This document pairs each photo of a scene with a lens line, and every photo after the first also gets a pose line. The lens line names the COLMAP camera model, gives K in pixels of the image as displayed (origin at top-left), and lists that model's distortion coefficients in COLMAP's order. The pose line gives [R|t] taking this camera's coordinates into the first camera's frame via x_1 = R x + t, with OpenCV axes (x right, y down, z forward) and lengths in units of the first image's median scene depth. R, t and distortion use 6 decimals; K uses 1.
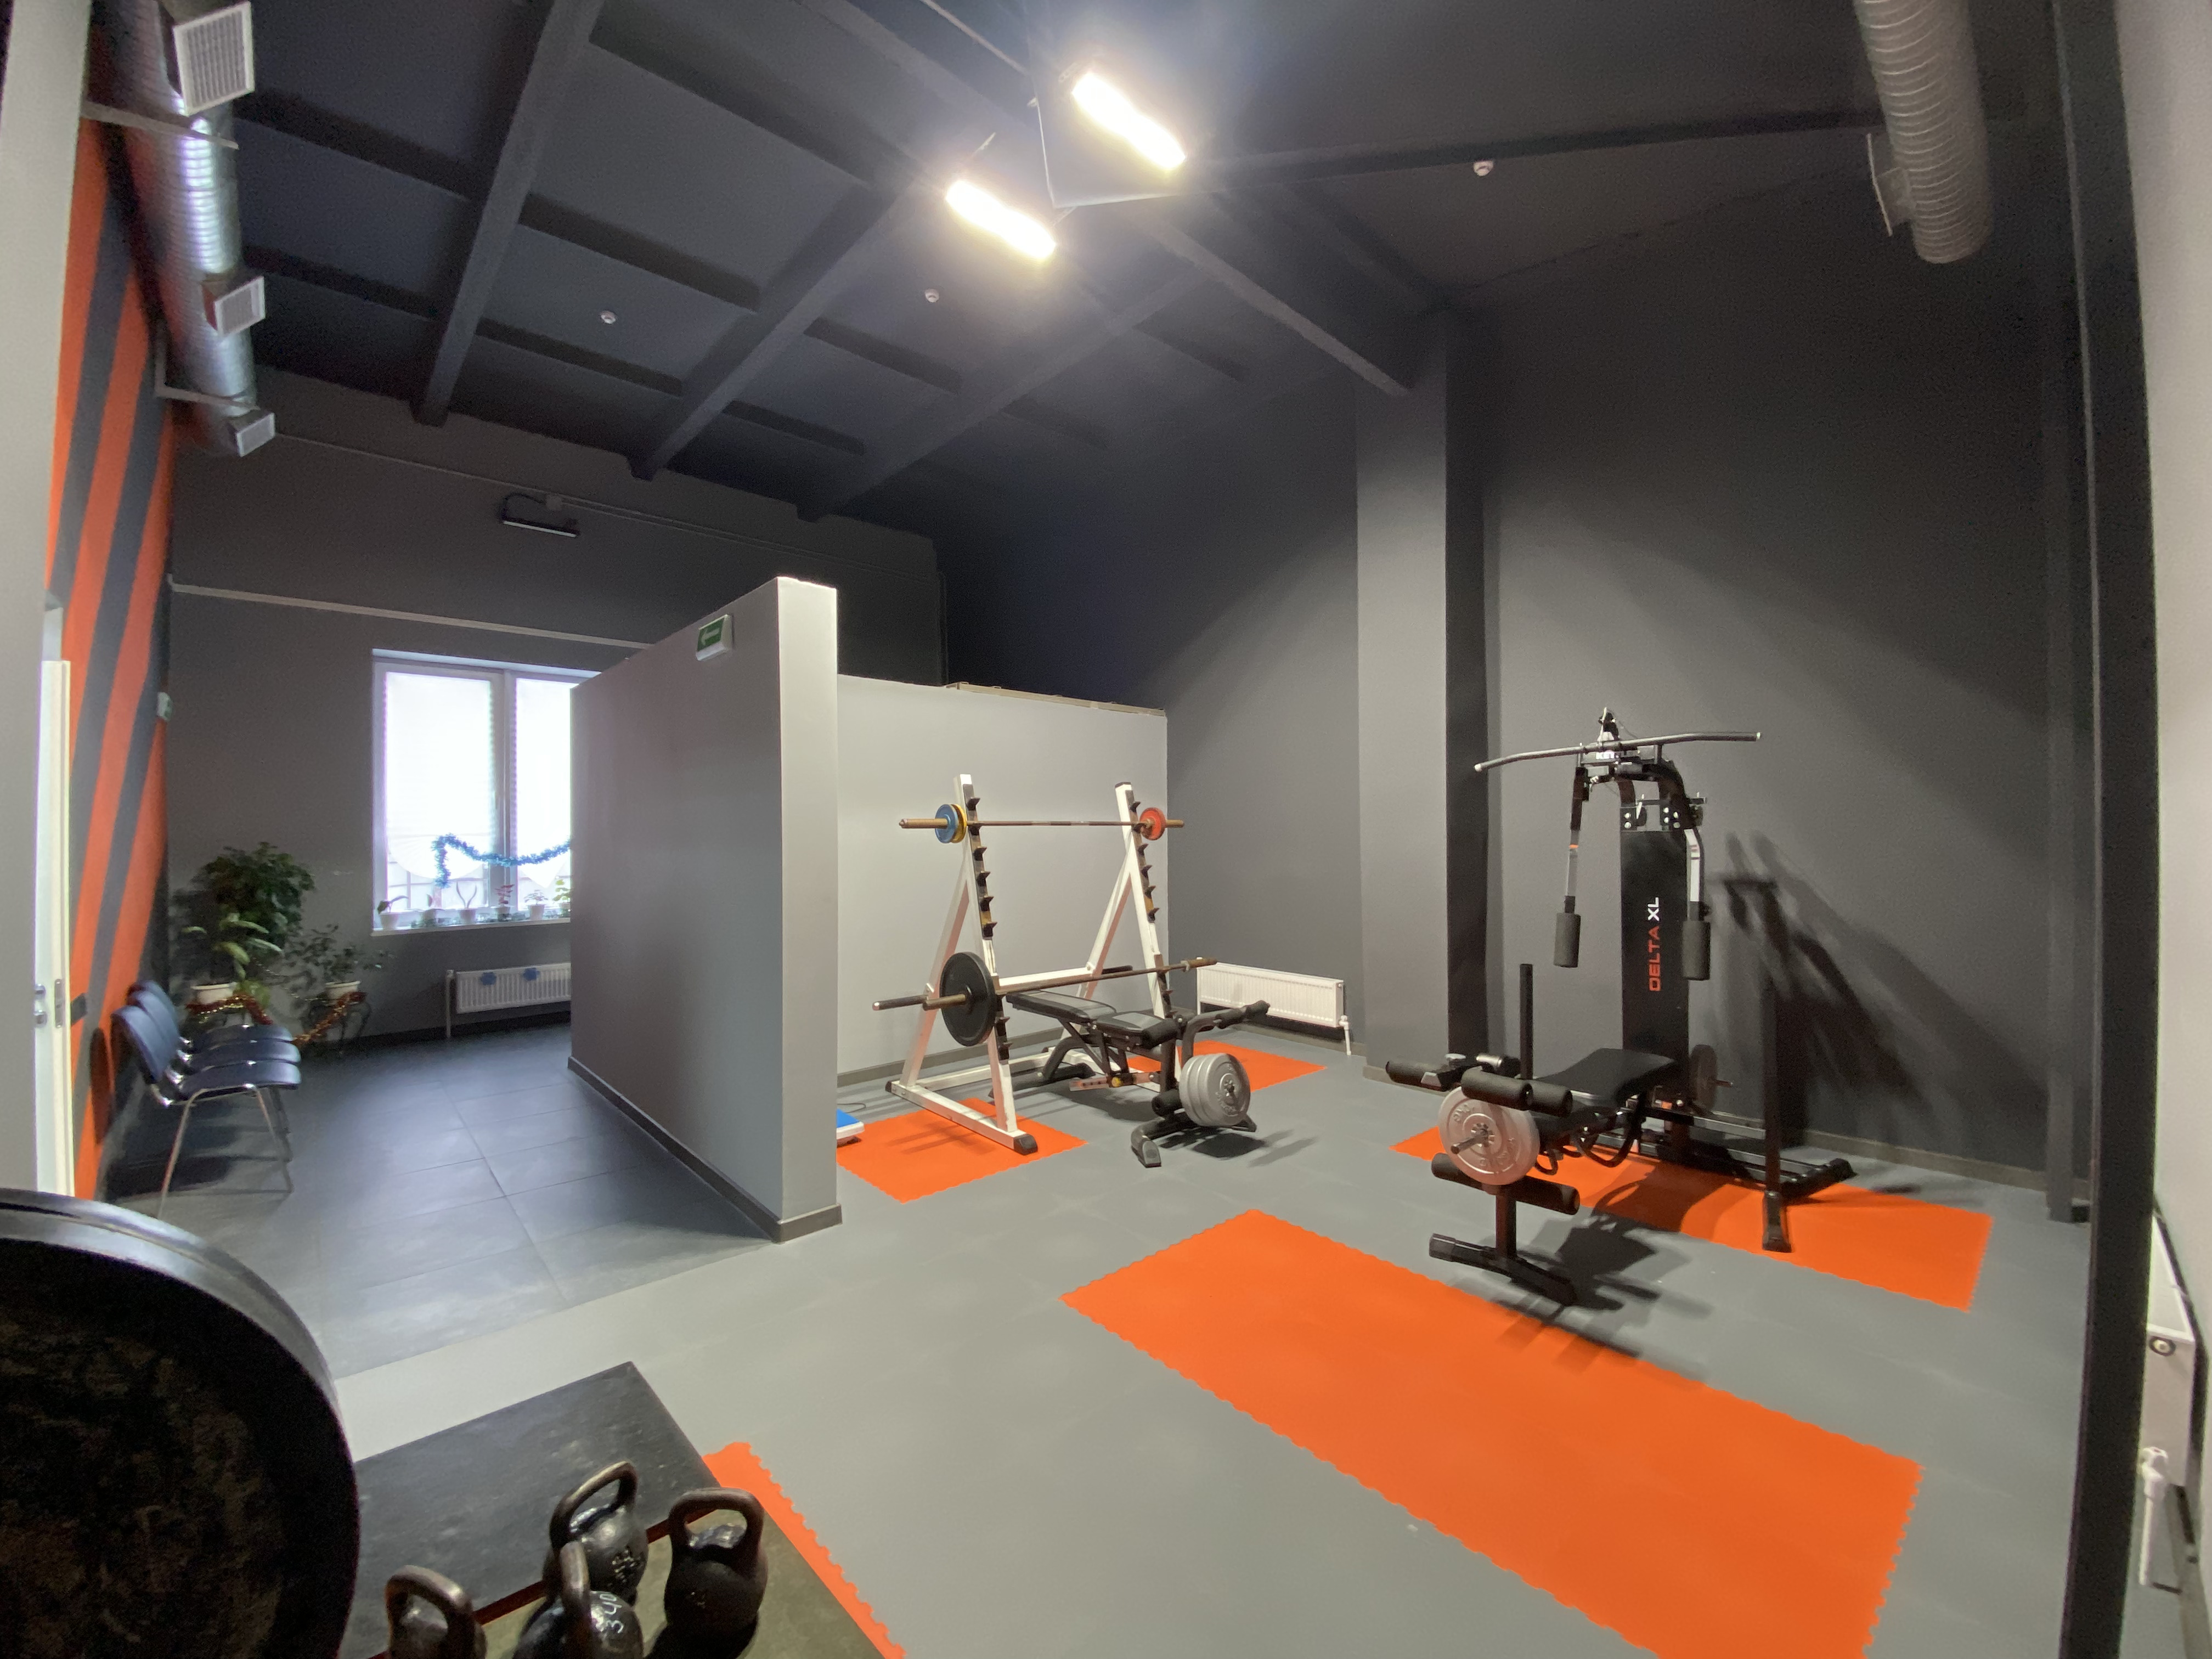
lens RADIAL K [[909.3, 0, 1106.0], [0, 909.3, 829.5], [0, 0, 1]] dist [0.018133, -0.015653]
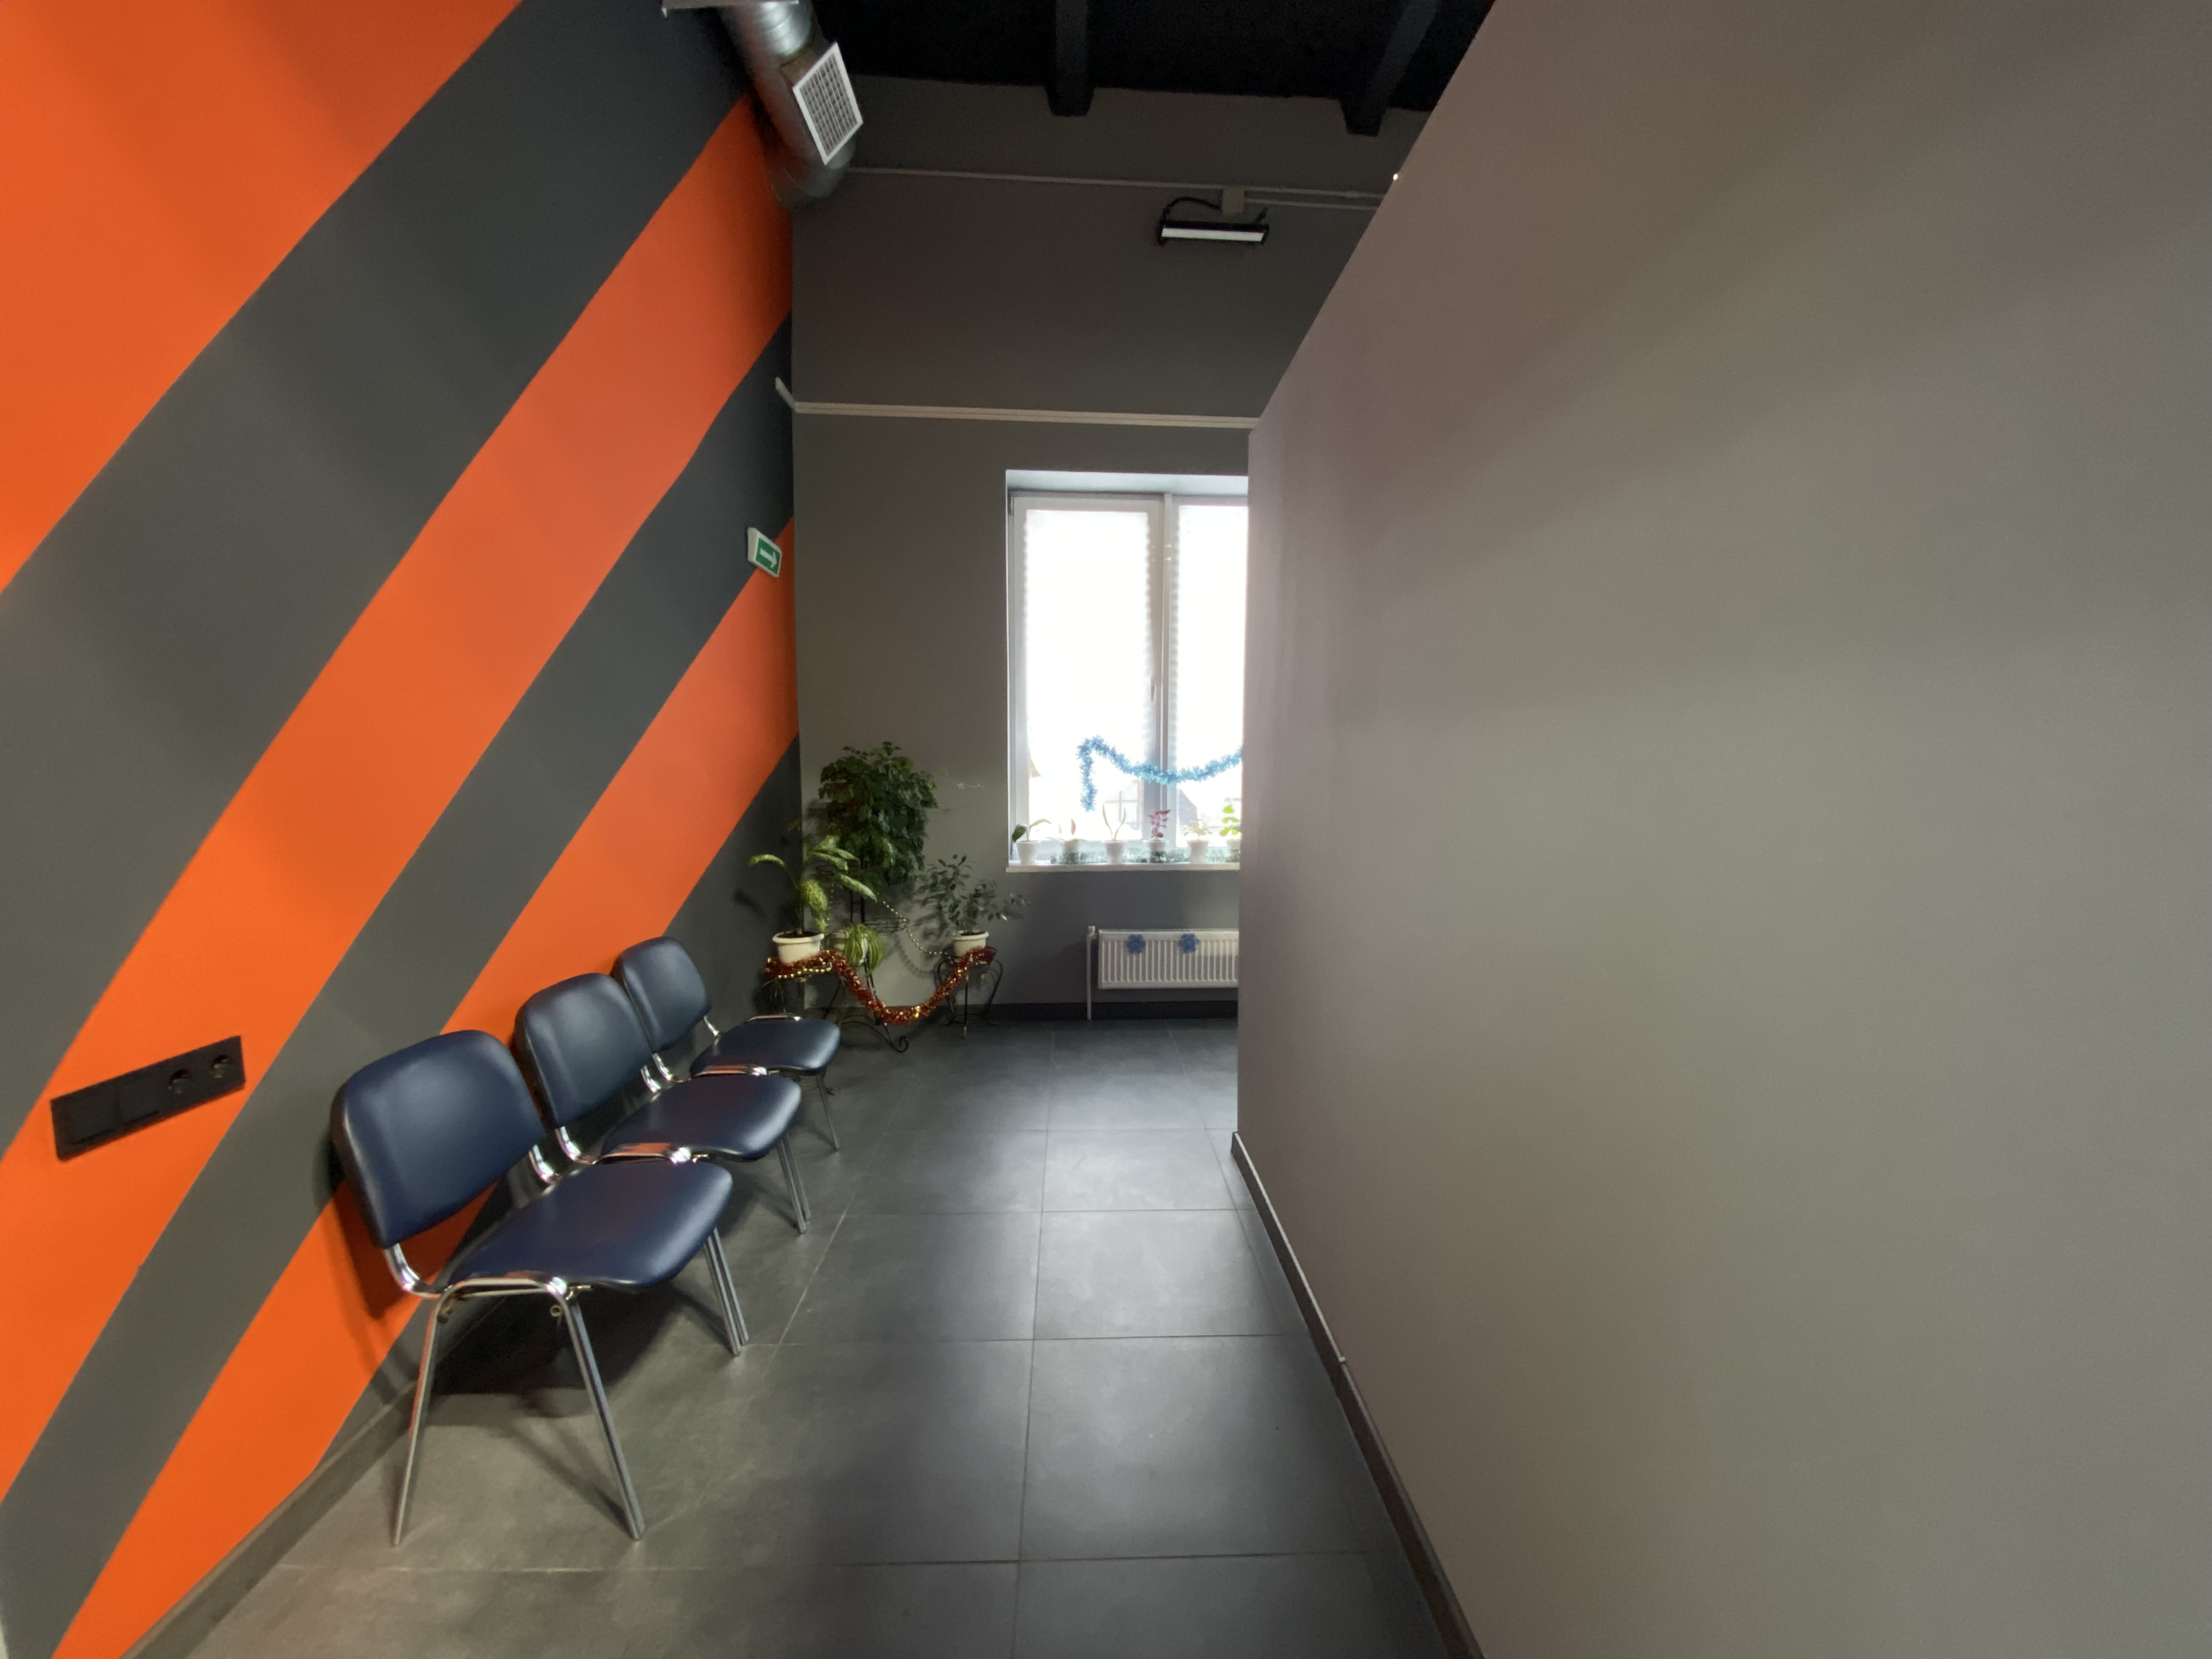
lens RADIAL K [[877.8, 0, 1106.0], [0, 877.8, 829.5], [0, 0, 1]] dist [0.001646, 0.000080]
pose [[0.775482, 0.059313, -0.628578, -0.276506], [-0.010998, 0.996696, 0.080480, 0.022619], [0.631274, -0.055497, 0.773572, 0.469880]]
